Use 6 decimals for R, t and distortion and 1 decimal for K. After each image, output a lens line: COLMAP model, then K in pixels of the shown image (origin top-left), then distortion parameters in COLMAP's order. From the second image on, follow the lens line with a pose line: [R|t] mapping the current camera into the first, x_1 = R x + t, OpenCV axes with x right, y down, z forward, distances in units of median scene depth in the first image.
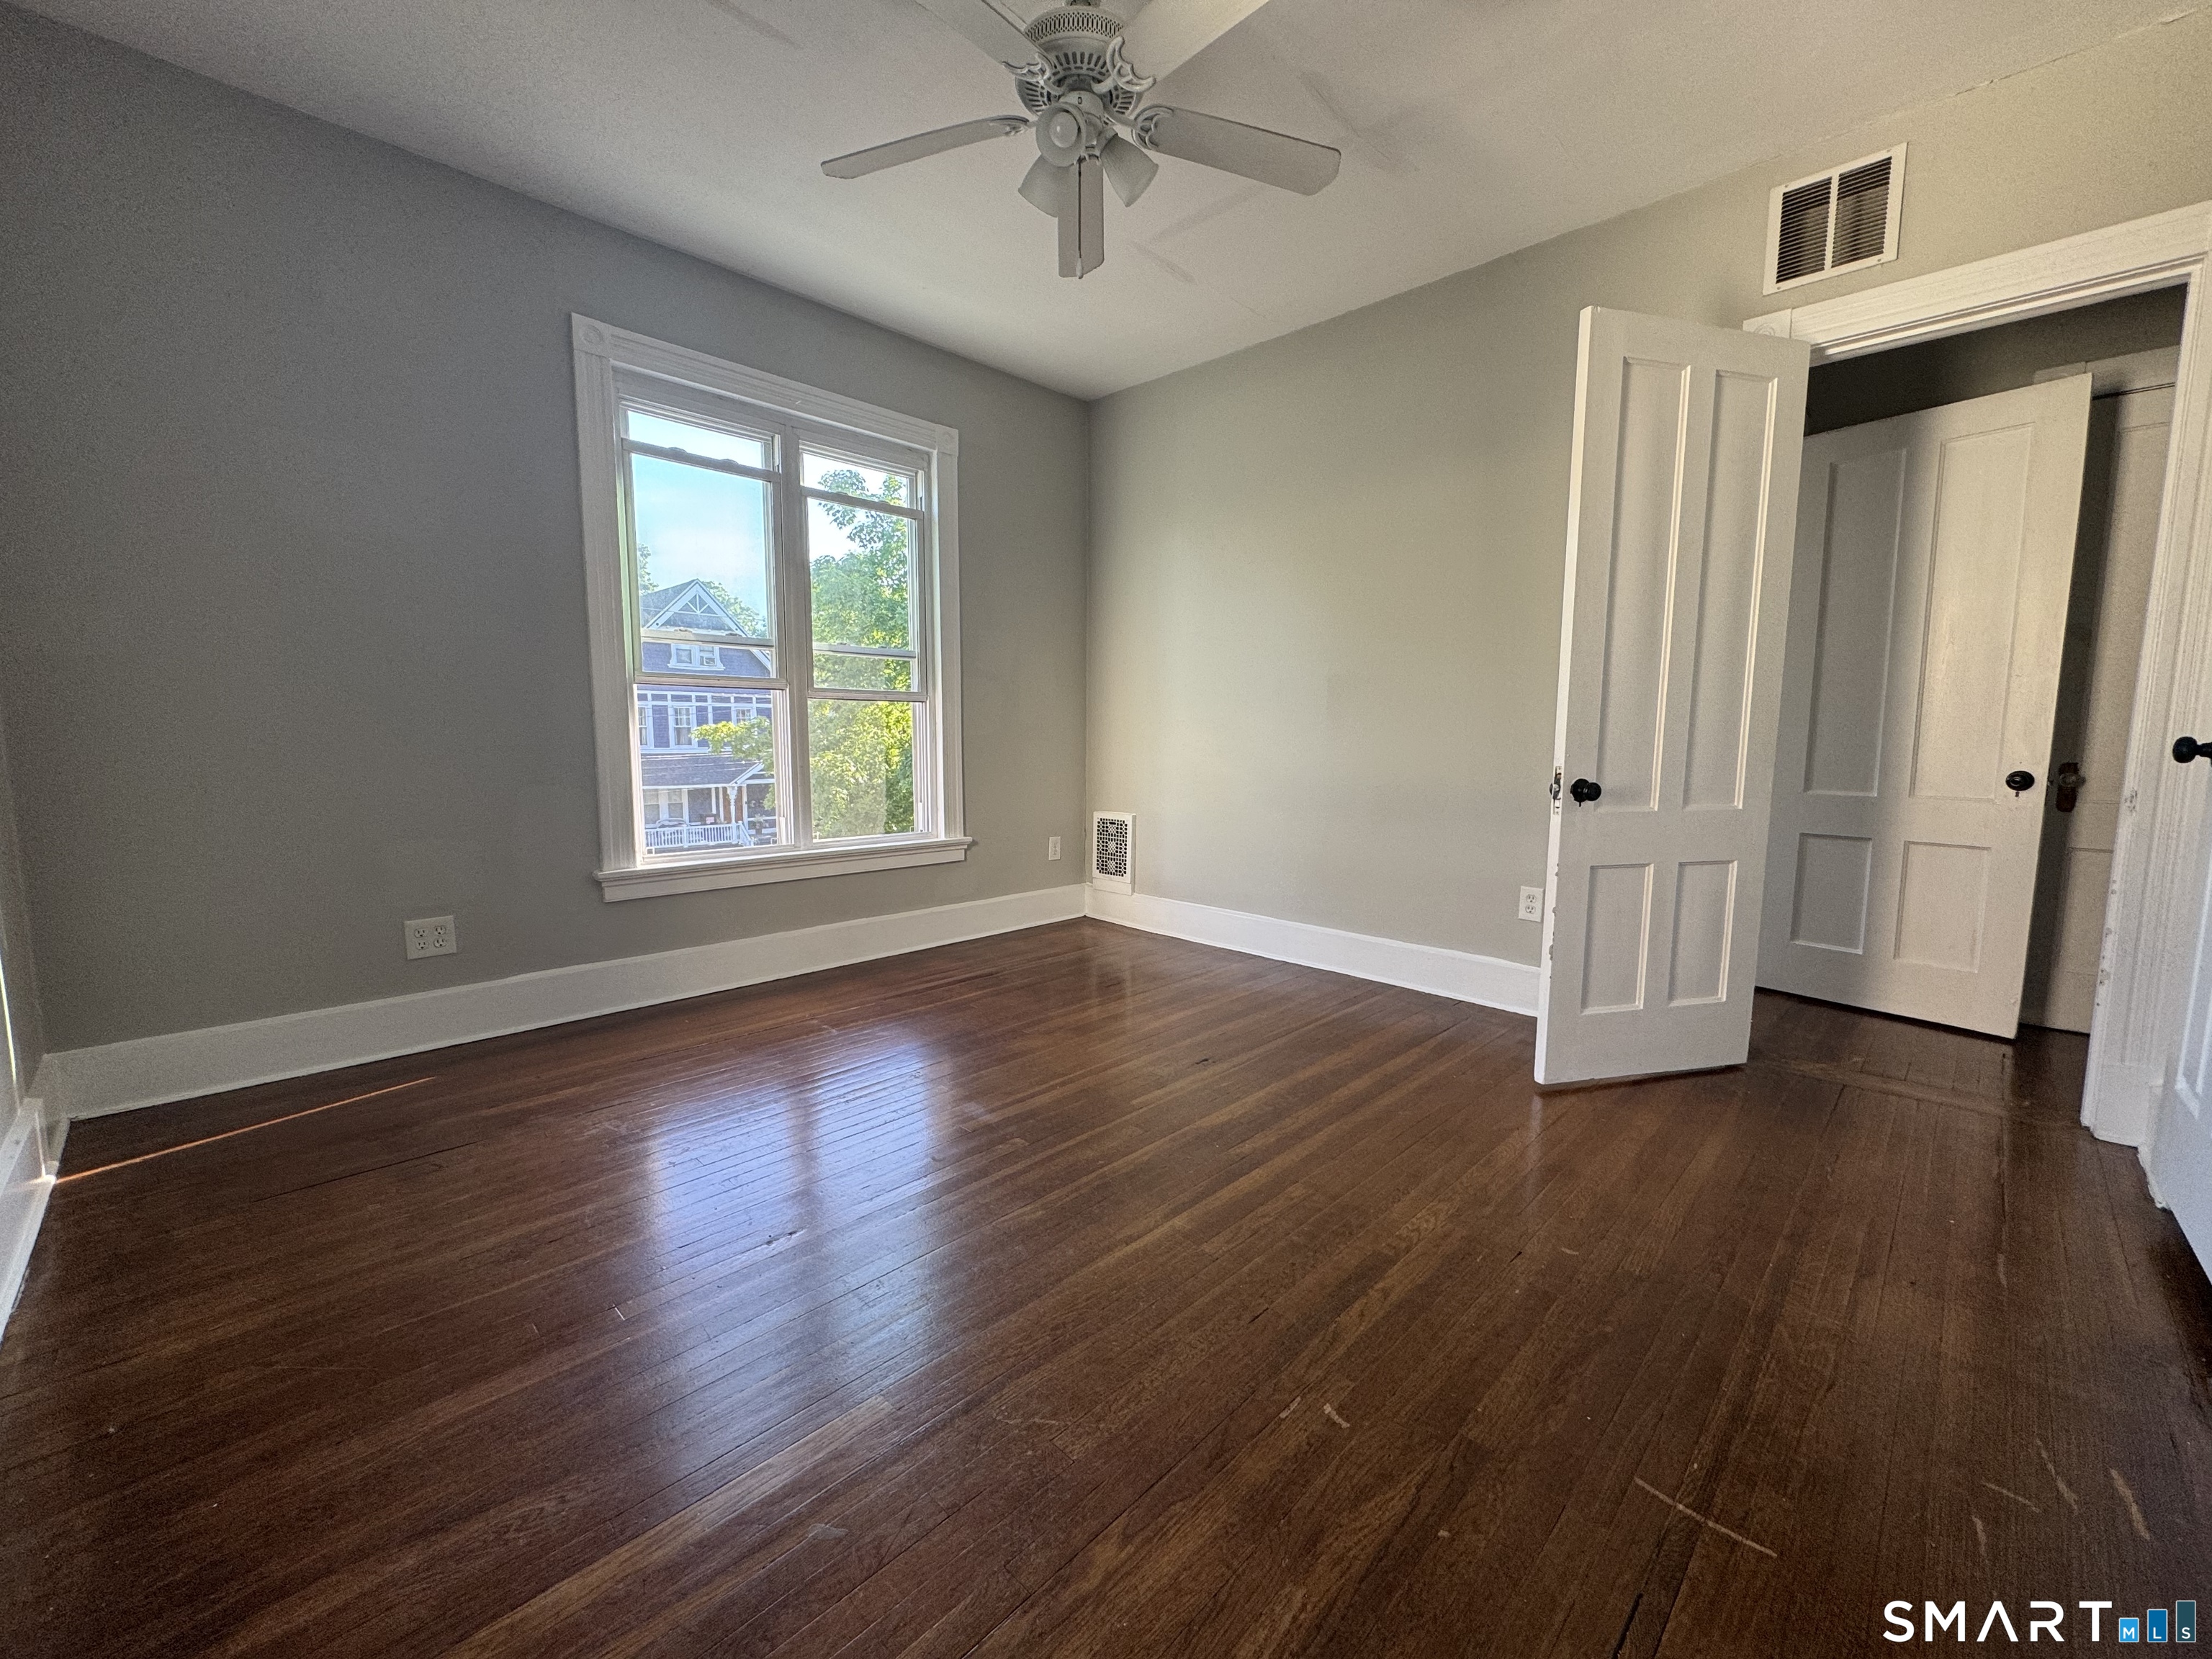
lens RADIAL K [[881.6, 0, 1098.3], [0, 881.6, 824.9], [0, 0, 1]] dist [-0.000579, -0.000367]
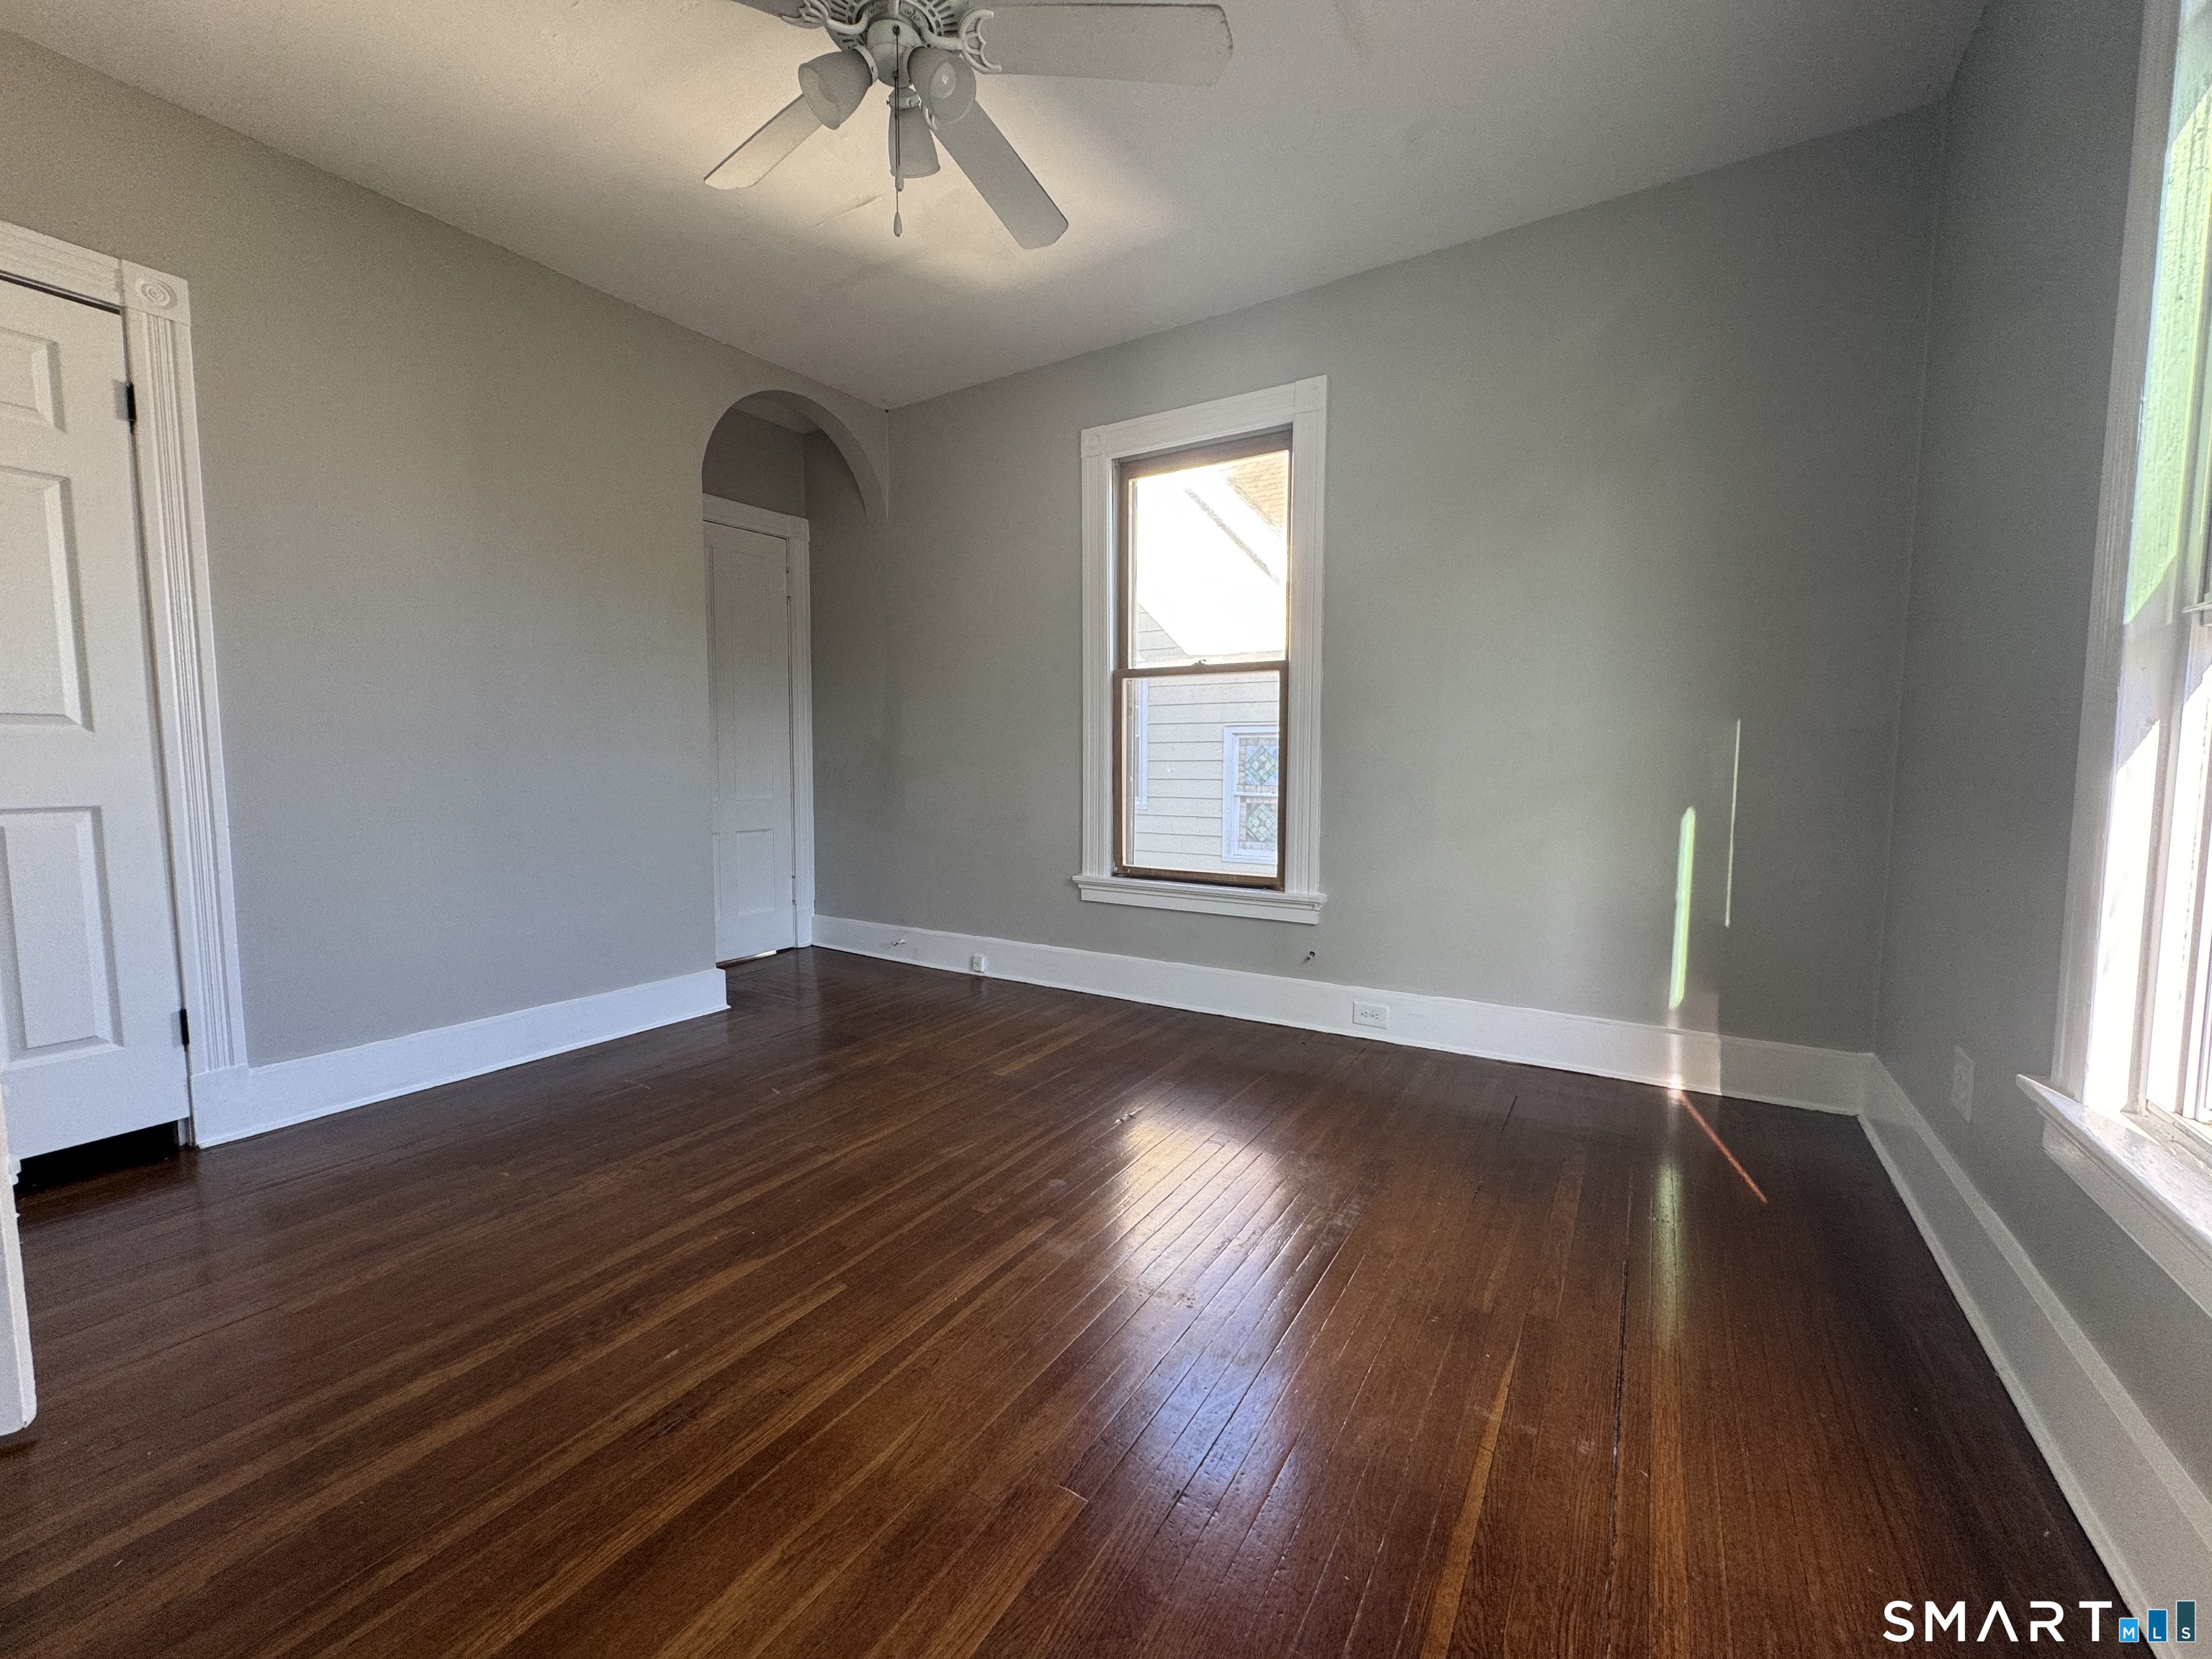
lens RADIAL K [[881.6, 0, 1095.9], [0, 881.6, 829.4], [0, 0, 1]] dist [-0.000579, -0.000367]
pose [[-0.975169, 0.014313, -0.221001, -0.008426], [-0.026282, 0.983378, 0.179655, -0.200084], [0.219899, 0.181002, -0.958584, 1.906094]]
